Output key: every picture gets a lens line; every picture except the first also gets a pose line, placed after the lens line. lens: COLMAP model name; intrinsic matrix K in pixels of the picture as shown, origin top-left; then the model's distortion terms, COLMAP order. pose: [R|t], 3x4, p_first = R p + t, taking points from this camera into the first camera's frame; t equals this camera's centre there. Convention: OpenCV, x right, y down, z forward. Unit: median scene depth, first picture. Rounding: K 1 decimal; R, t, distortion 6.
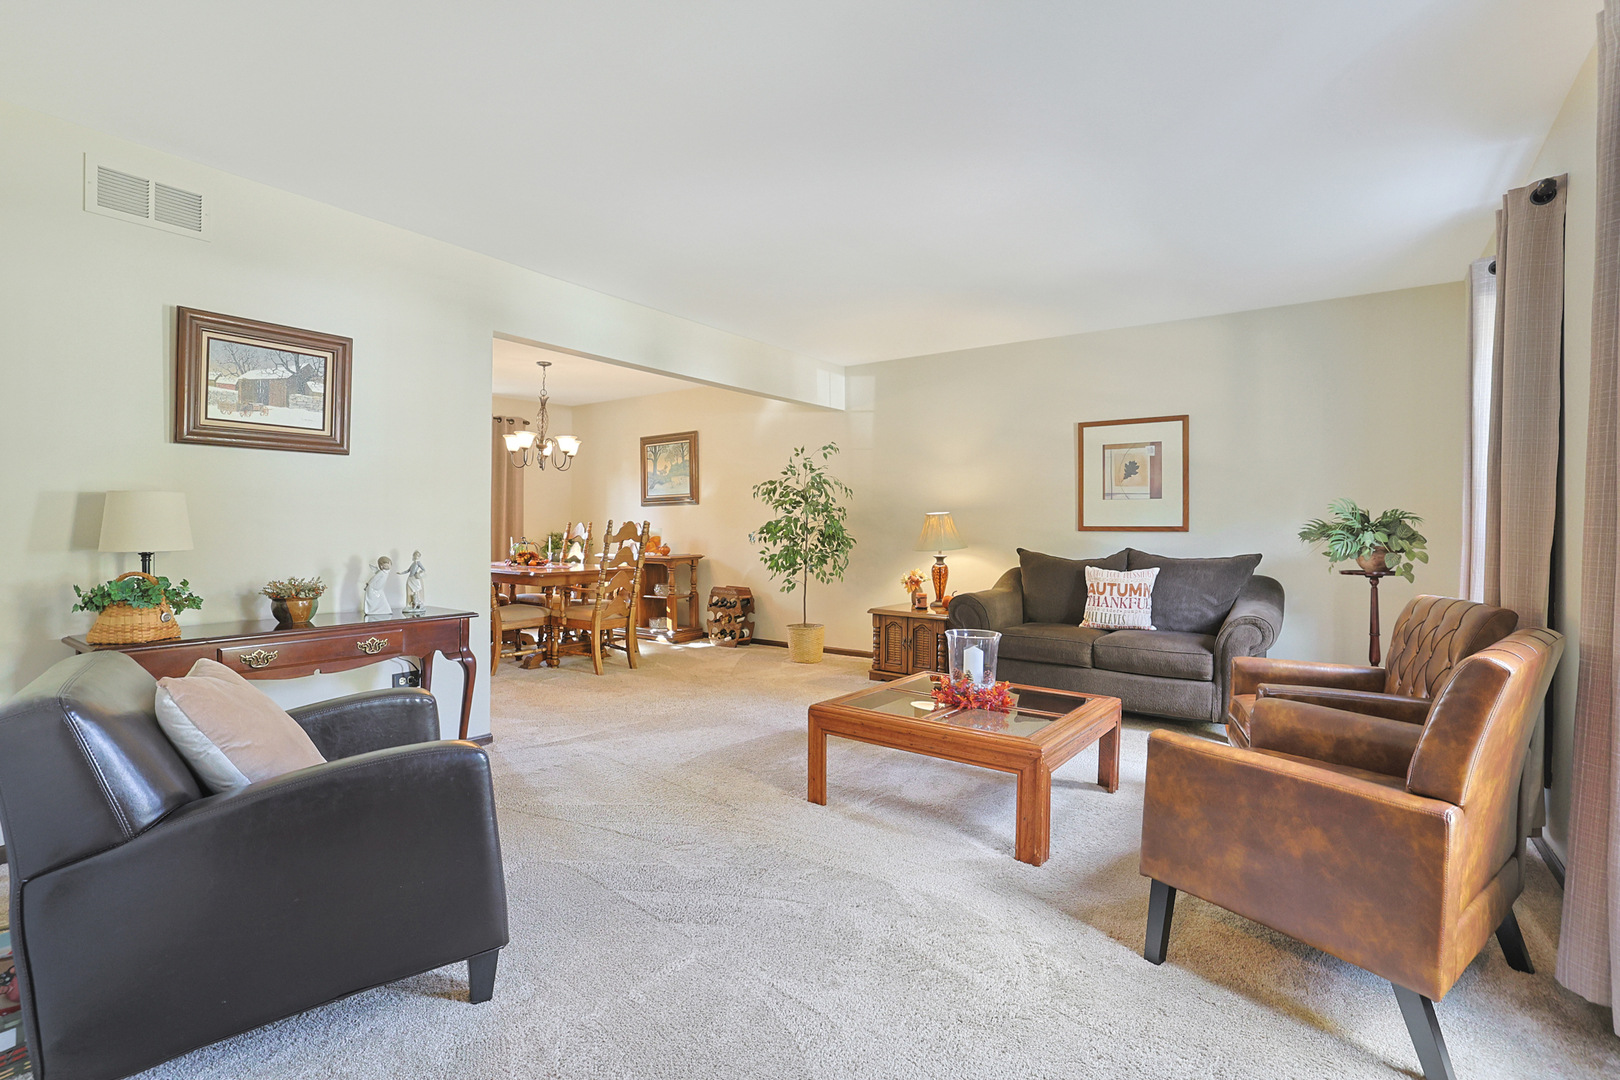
lens RADIAL K [[698.4, 0, 807.0], [0, 698.4, 521.9], [0, 0, 1]] dist [-0.012018, 0.000142]
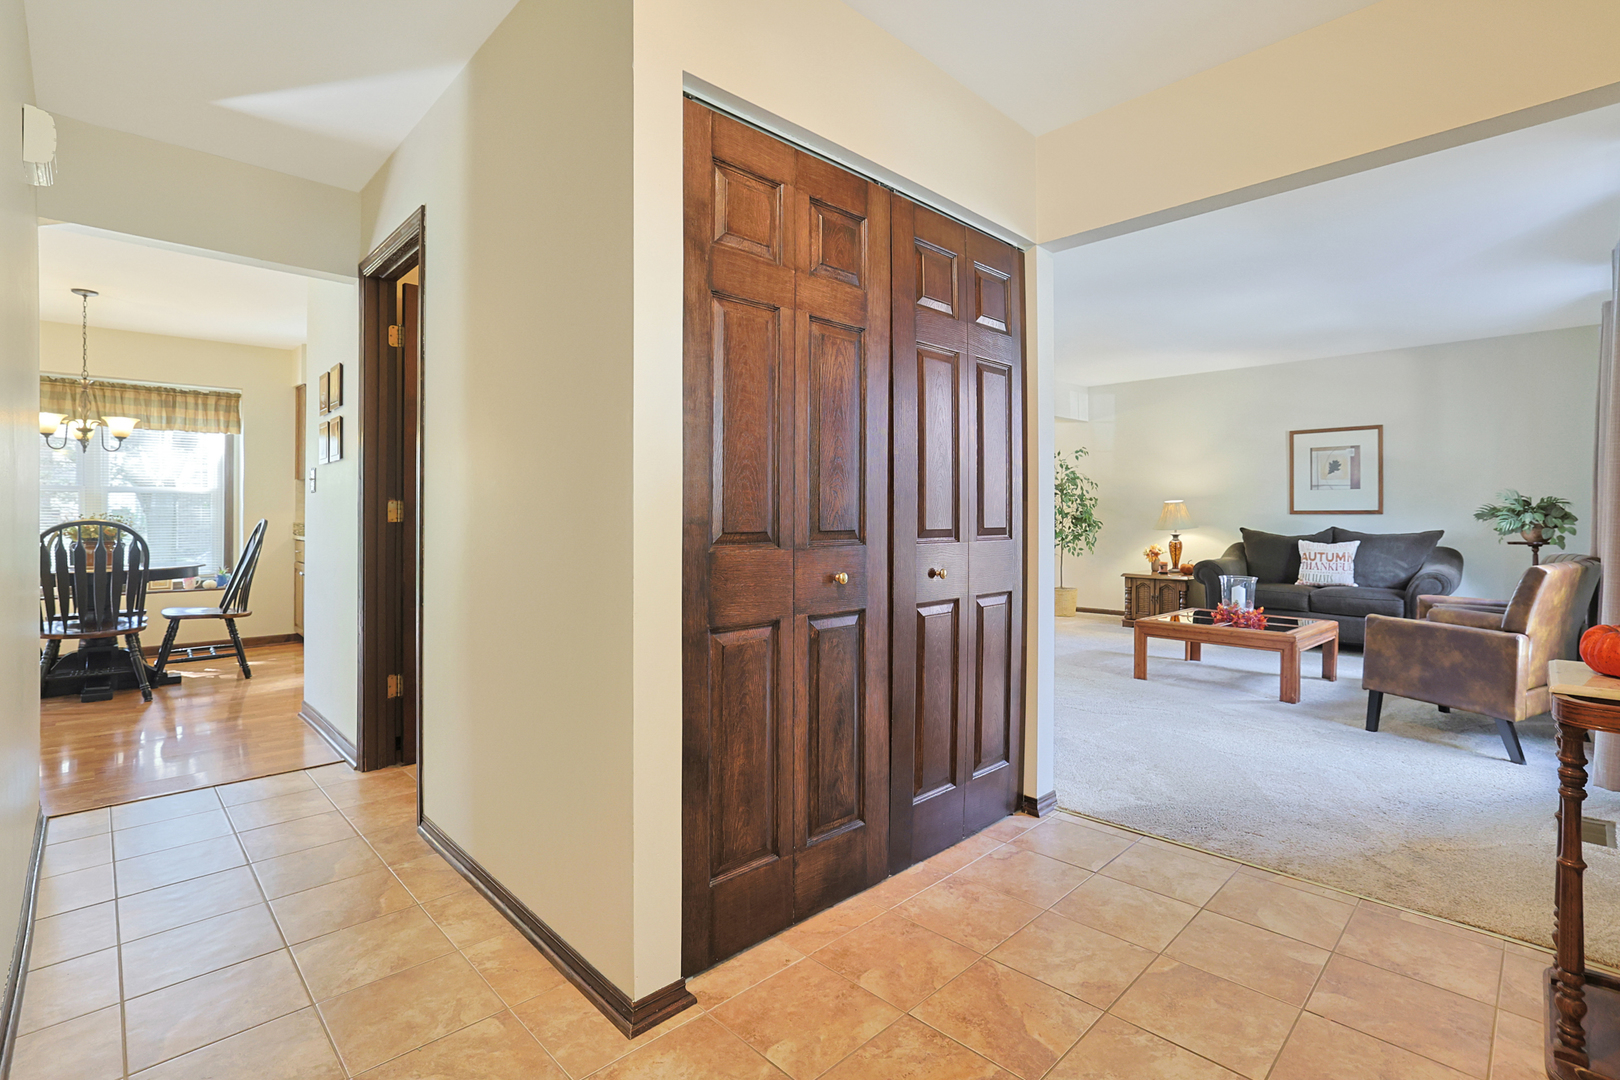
lens RADIAL K [[739.4, 0, 848.6], [0, 739.4, 510.8], [0, 0, 1]] dist [0.016128, 0.000369]
pose [[0.993416, -0.006945, -0.114351, -0.313956], [0.007214, 0.999972, 0.001938, -0.002374], [0.114334, -0.002750, 0.993439, -0.549523]]
